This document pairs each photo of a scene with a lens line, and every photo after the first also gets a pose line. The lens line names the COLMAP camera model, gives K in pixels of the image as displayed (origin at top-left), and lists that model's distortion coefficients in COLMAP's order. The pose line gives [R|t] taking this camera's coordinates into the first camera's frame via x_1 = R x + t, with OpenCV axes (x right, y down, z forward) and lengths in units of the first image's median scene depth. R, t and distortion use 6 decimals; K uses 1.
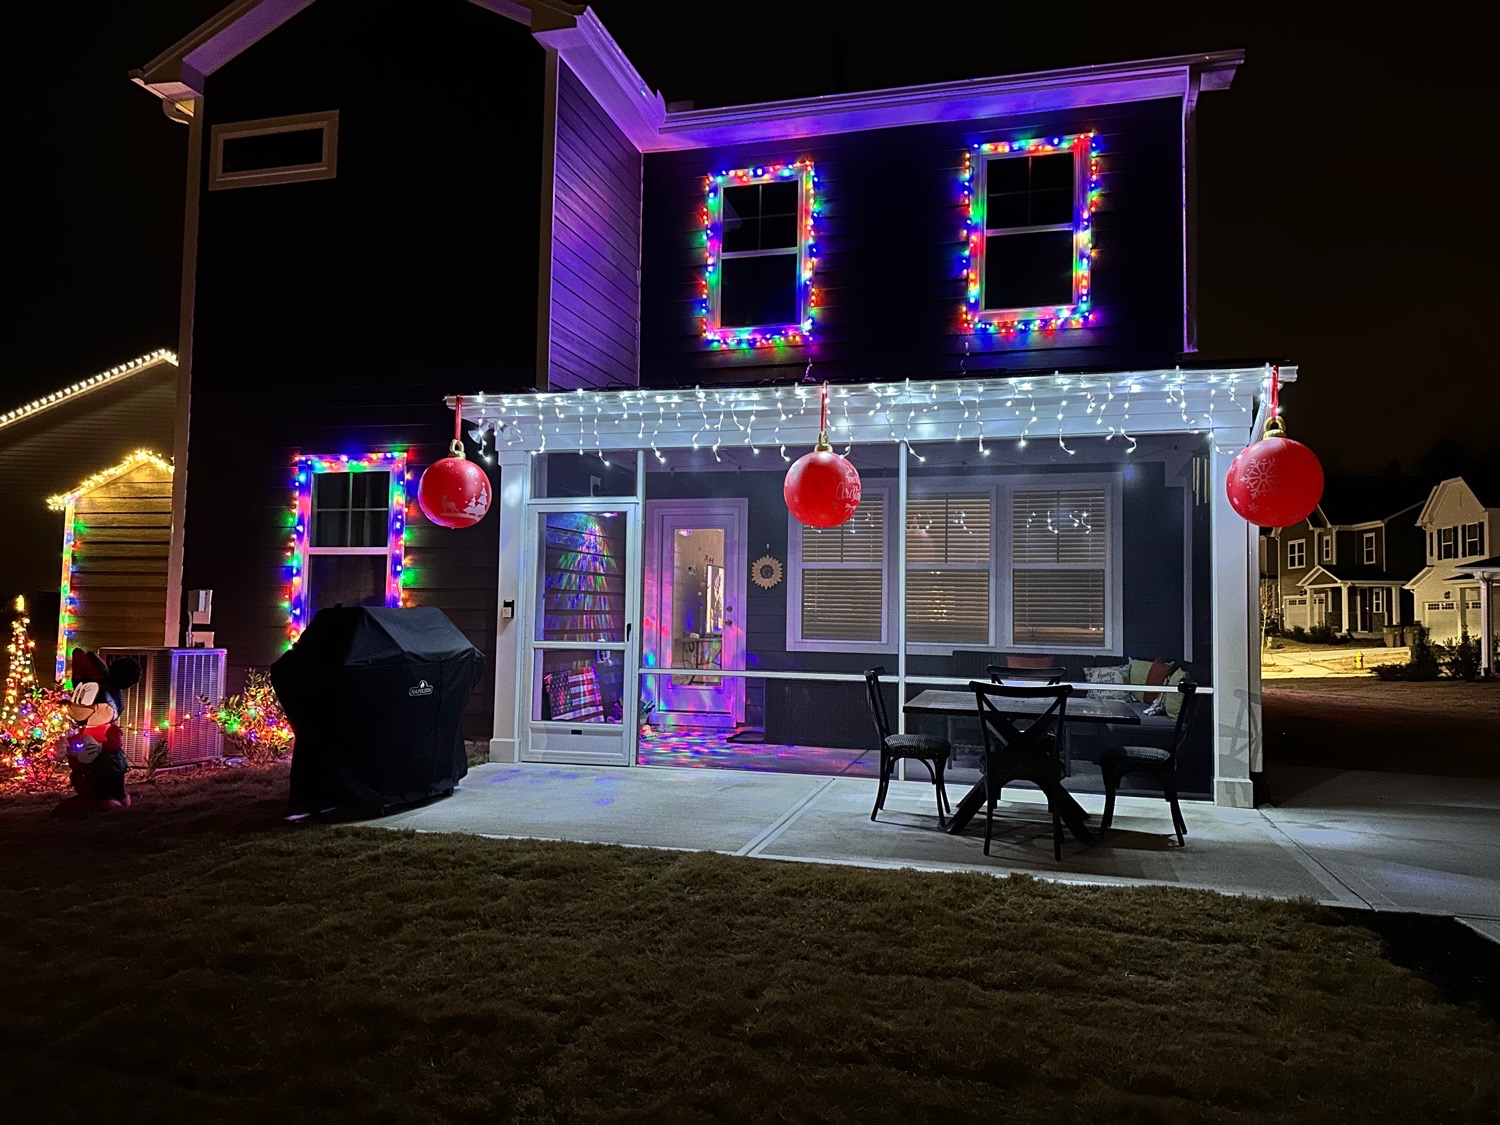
lens RADIAL K [[1029.0, 0, 750.0], [0, 1029.0, 562.5], [0, 0, 1]] dist [0.151637, -0.212585]
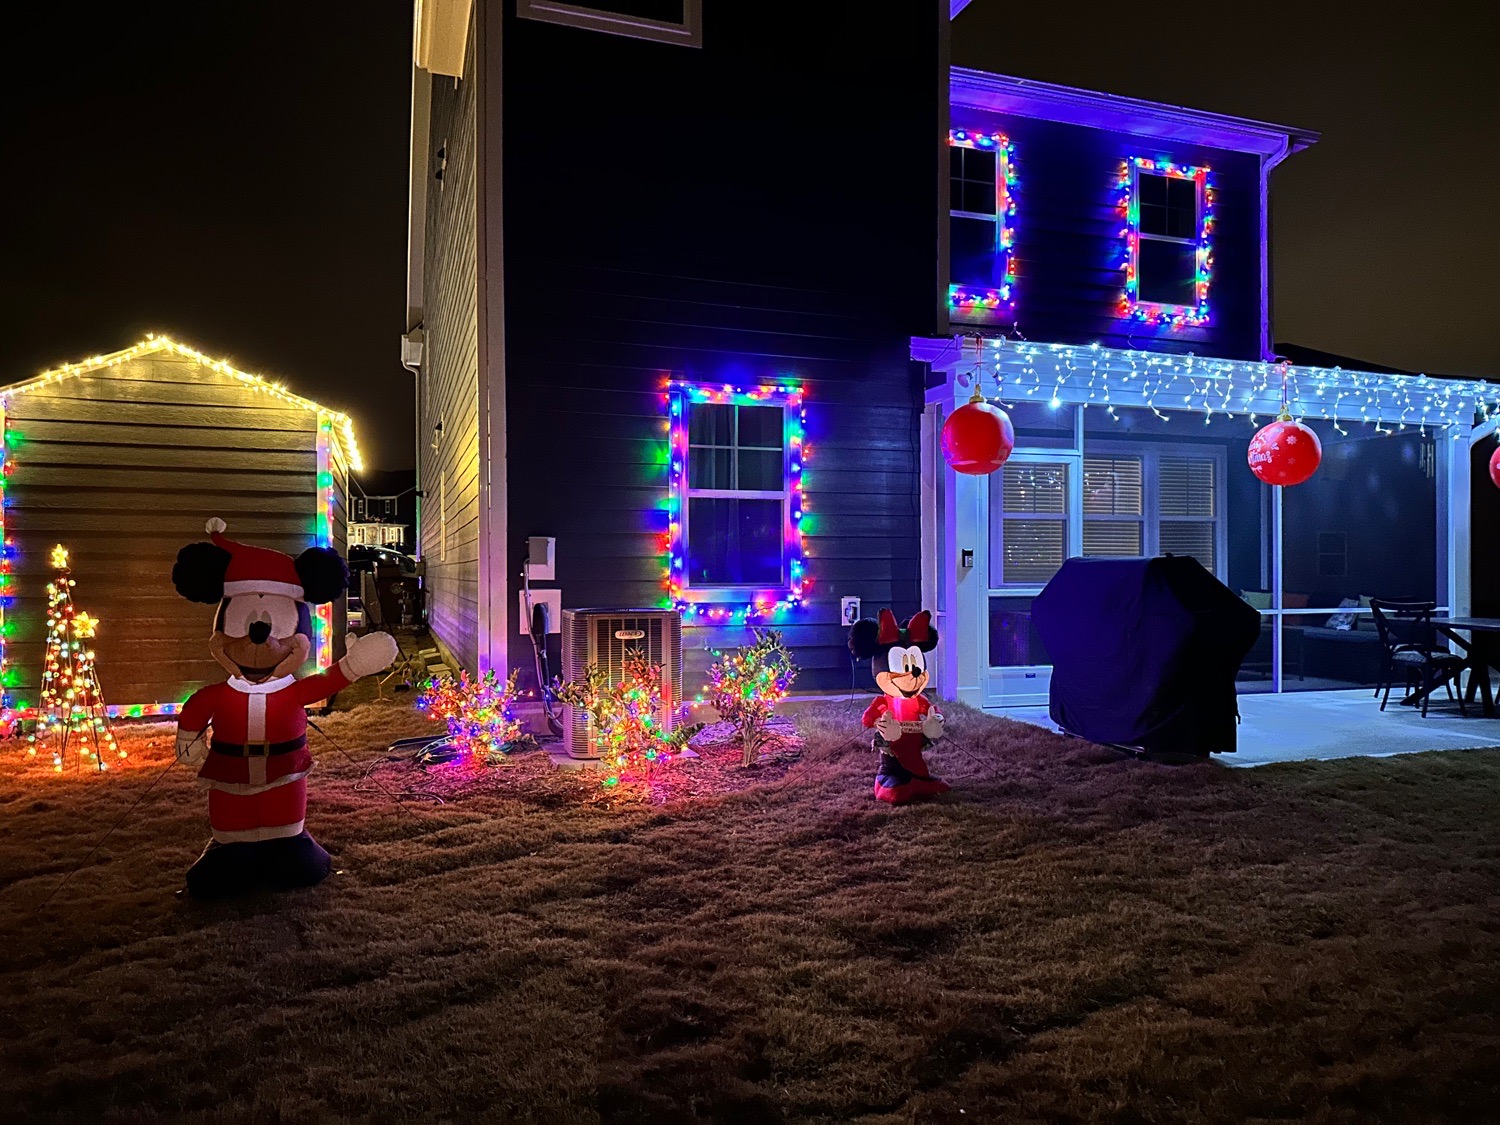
lens RADIAL K [[1029.0, 0, 750.0], [0, 1029.0, 562.5], [0, 0, 1]] dist [0.151637, -0.212585]
pose [[0.823942, -0.013056, 0.566524, -0.834628], [-0.016880, 0.998725, 0.047566, 0.004681], [-0.566423, -0.048755, 0.822671, 0.262639]]
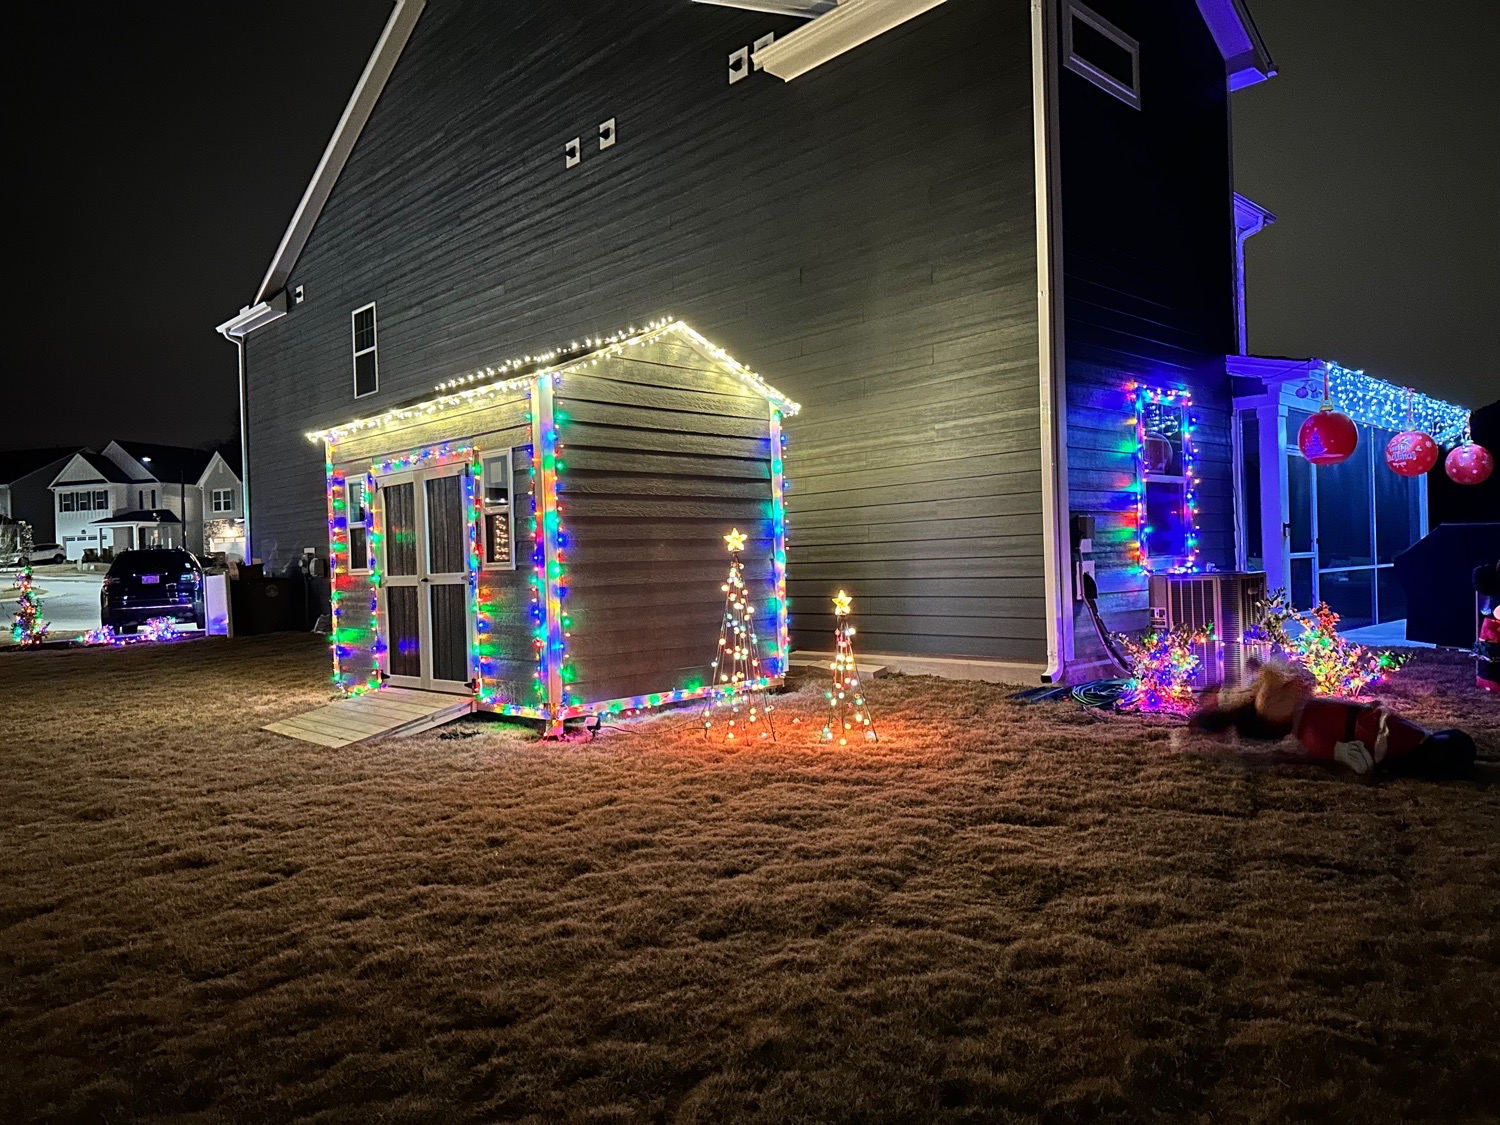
lens RADIAL K [[1029.0, 0, 750.0], [0, 1029.0, 562.5], [0, 0, 1]] dist [0.151637, -0.212585]
pose [[0.502168, -0.034863, 0.864067, -1.464923], [-0.008417, 0.998943, 0.045196, 0.027909], [-0.864729, -0.029969, 0.501344, 0.794928]]
